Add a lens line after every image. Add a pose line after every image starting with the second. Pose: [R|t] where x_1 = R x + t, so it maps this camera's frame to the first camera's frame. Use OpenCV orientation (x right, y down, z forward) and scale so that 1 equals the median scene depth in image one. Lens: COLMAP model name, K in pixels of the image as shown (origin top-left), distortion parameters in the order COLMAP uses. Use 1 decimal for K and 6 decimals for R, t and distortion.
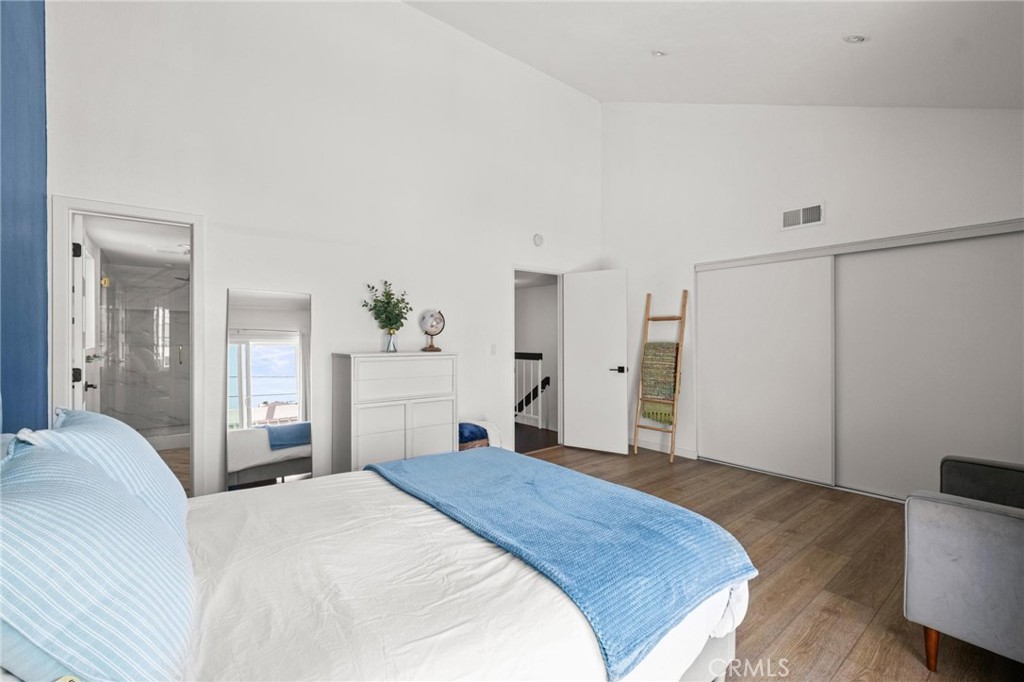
lens RADIAL K [[441.7, 0, 511.6], [0, 441.7, 339.1], [0, 0, 1]] dist [-0.000951, -0.000090]
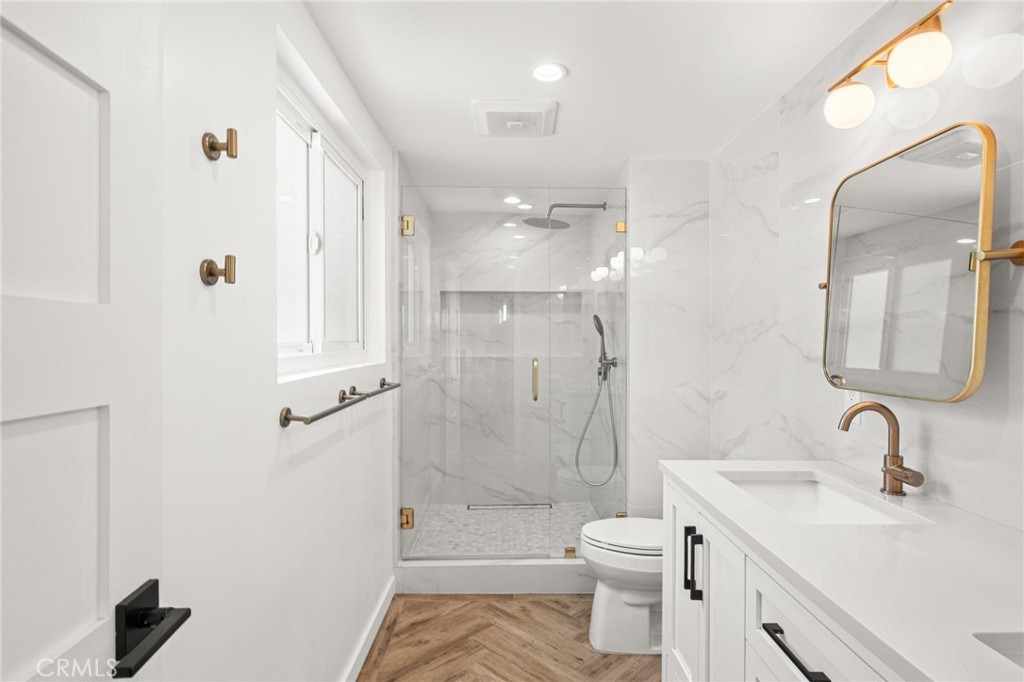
lens RADIAL K [[501.7, 0, 512.4], [0, 501.7, 342.7], [0, 0, 1]] dist [-0.005271, -0.000533]
pose [[0.792117, 0.003662, -0.610358, -0.492018], [-0.000753, 0.999987, 0.005022, -0.004462], [0.610369, -0.003519, 0.792110, 0.627008]]
